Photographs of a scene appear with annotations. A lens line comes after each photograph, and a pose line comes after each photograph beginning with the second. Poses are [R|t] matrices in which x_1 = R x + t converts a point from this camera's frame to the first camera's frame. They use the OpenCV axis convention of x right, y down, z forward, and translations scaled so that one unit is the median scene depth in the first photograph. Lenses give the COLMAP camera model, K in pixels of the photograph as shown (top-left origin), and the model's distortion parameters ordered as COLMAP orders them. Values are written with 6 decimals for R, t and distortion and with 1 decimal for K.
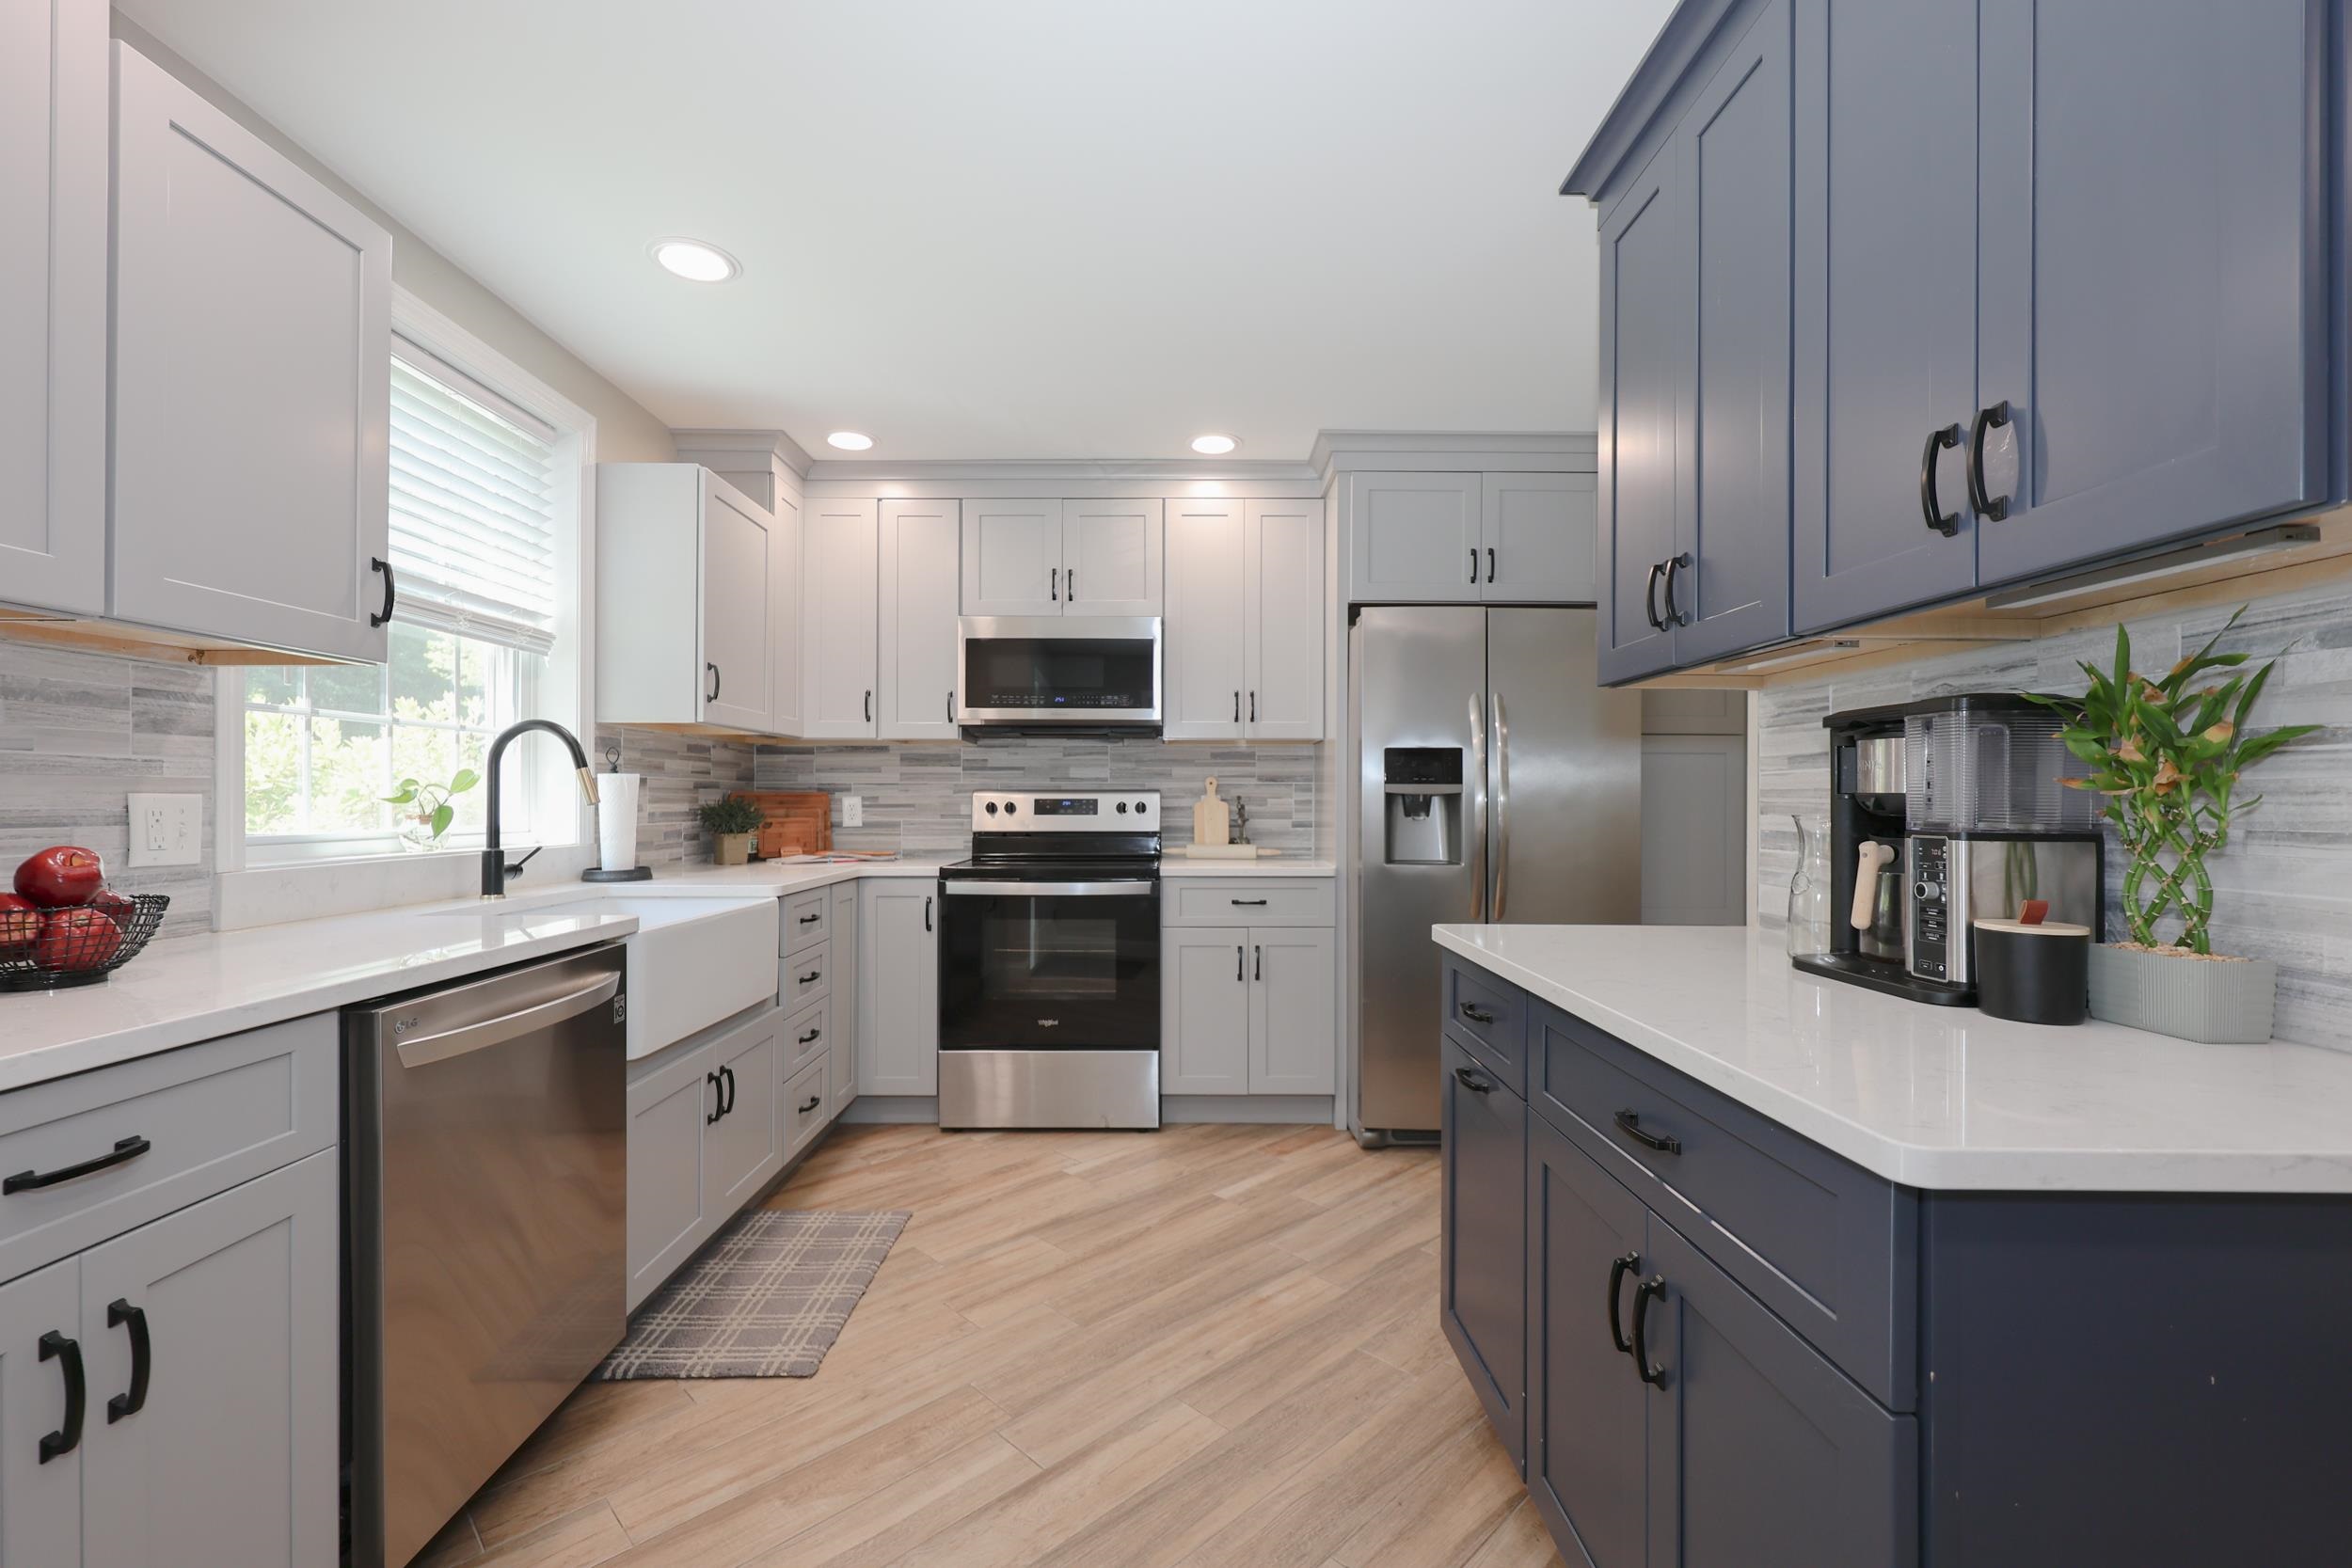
lens RADIAL K [[1006.7, 0, 1177.5], [0, 1006.7, 791.6], [0, 0, 1]] dist [0.000848, -0.000149]
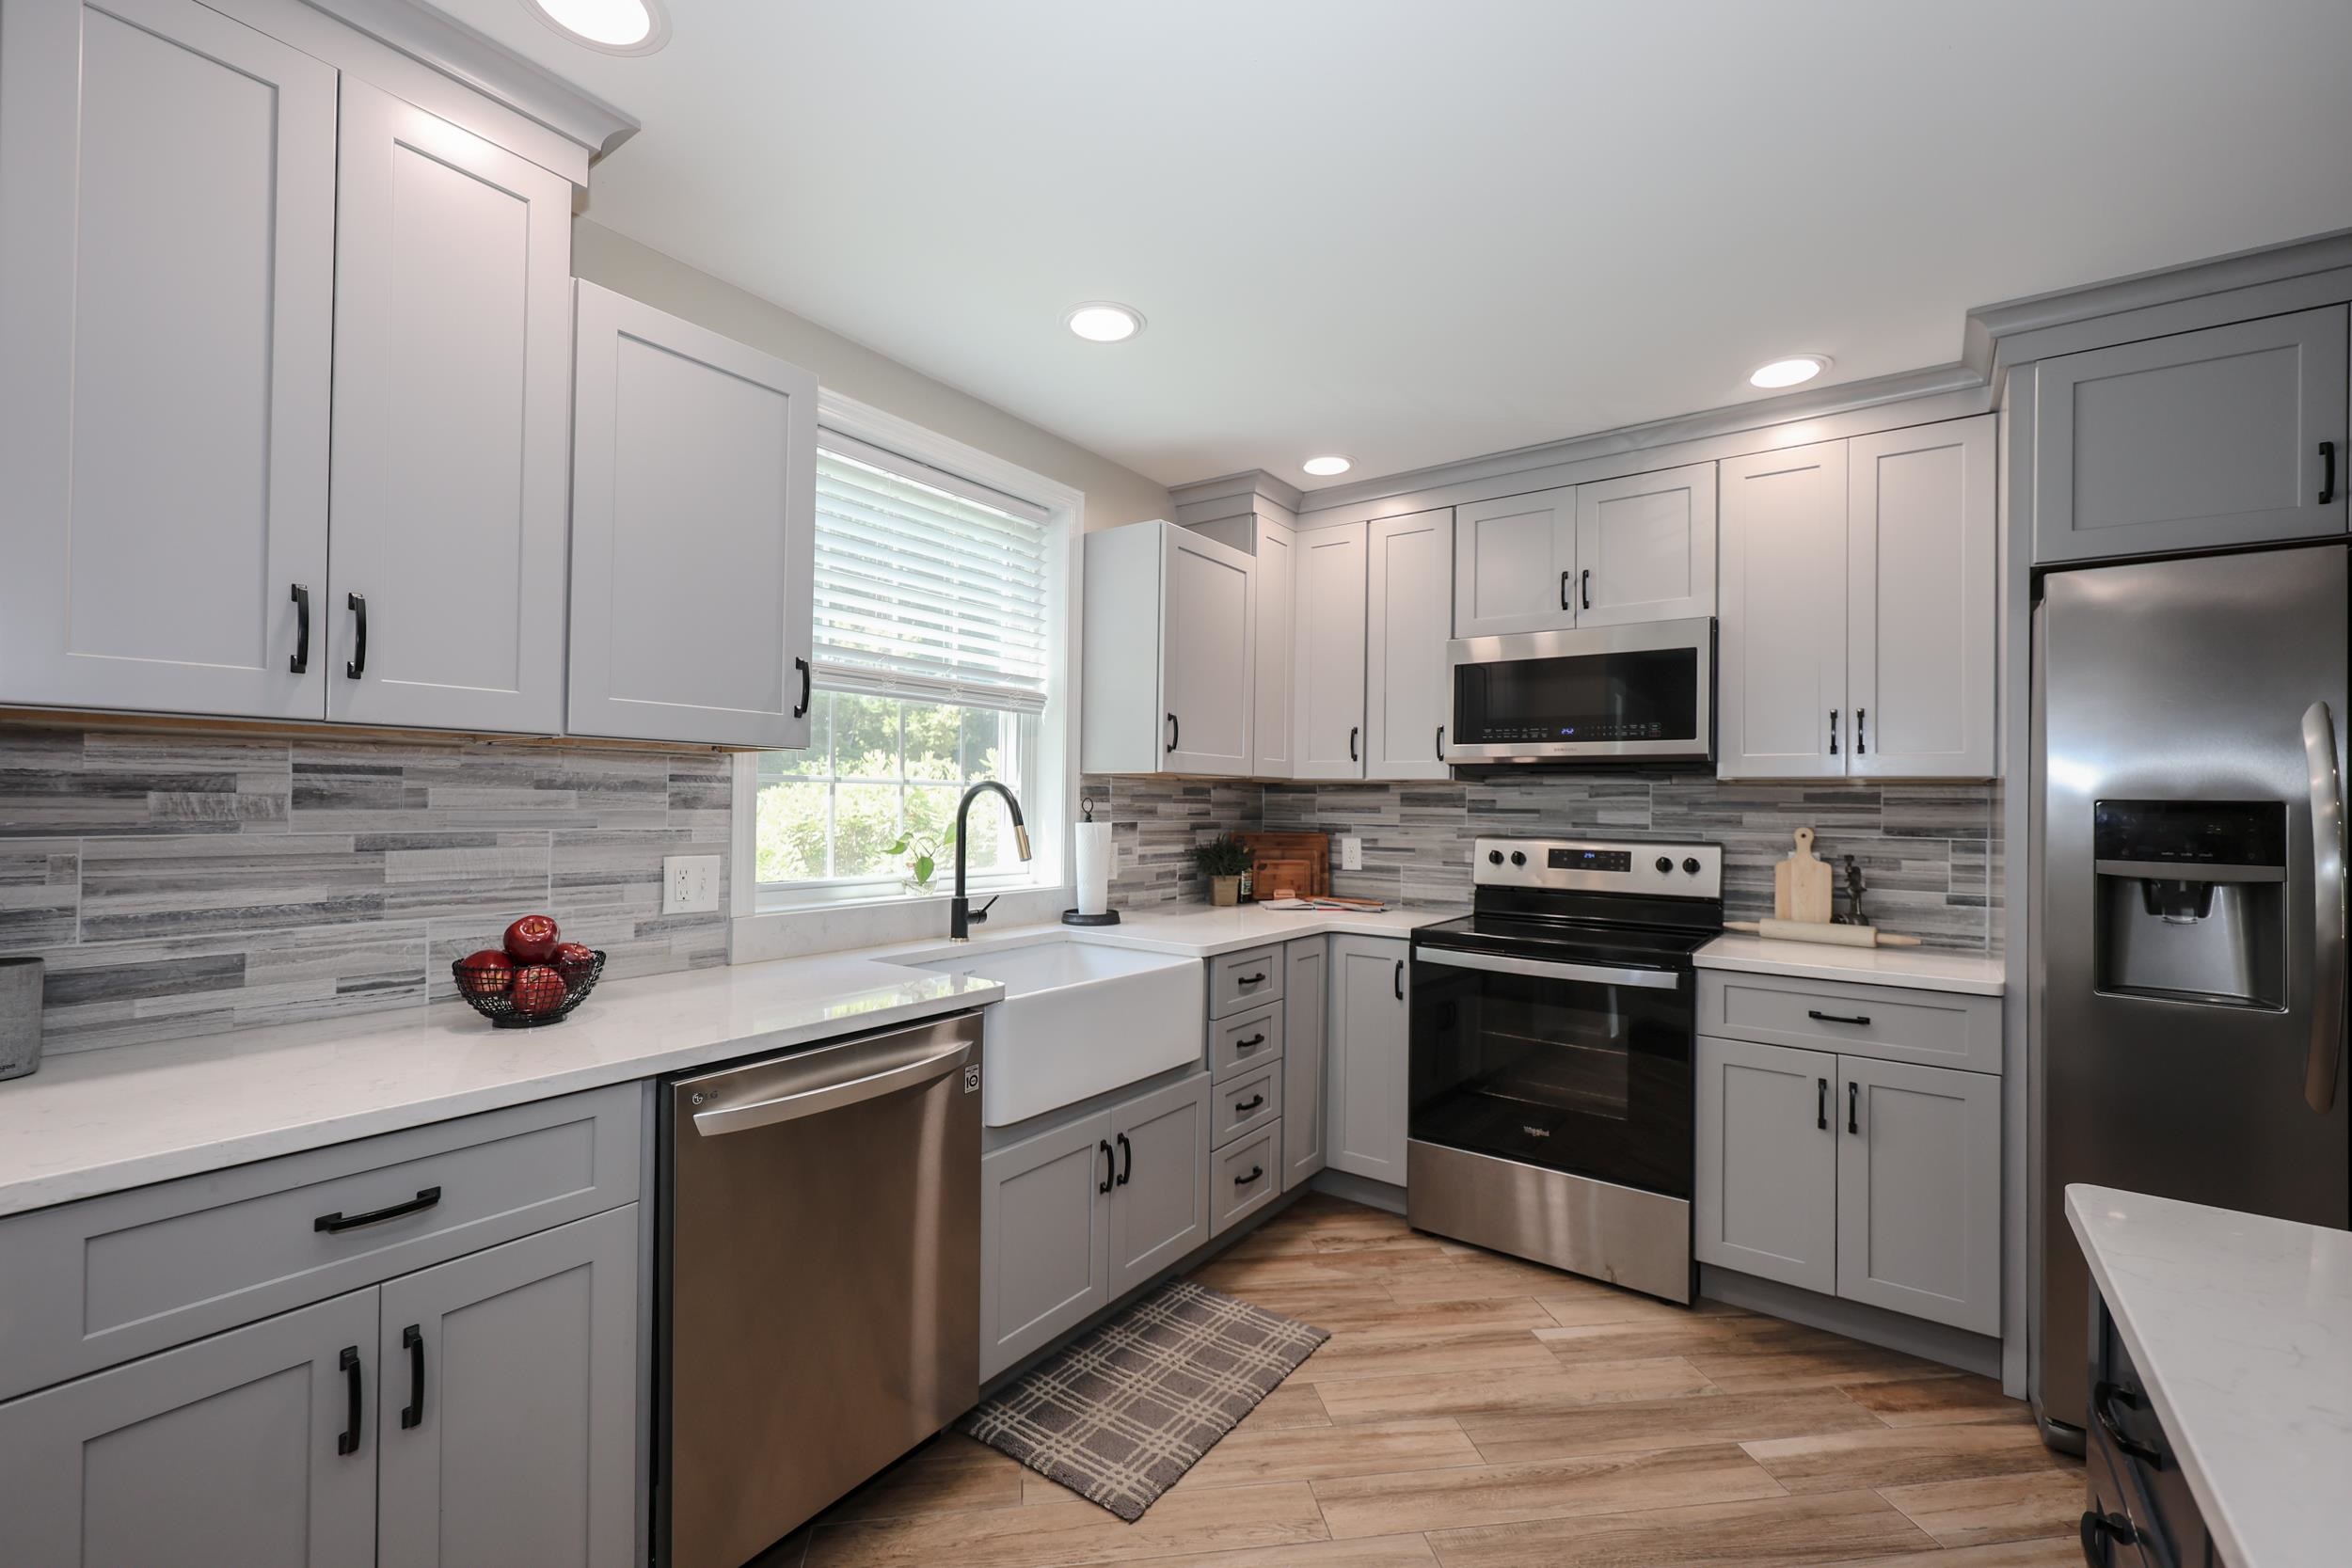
lens RADIAL K [[987.5, 0, 1156.9], [0, 987.5, 786.5], [0, 0, 1]] dist [-0.001508, 0.000109]
pose [[0.798195, 0.001725, -0.602397, 0.118927], [-0.009116, 0.999916, -0.009216, -0.043809], [0.602330, 0.012848, 0.798144, 0.195629]]
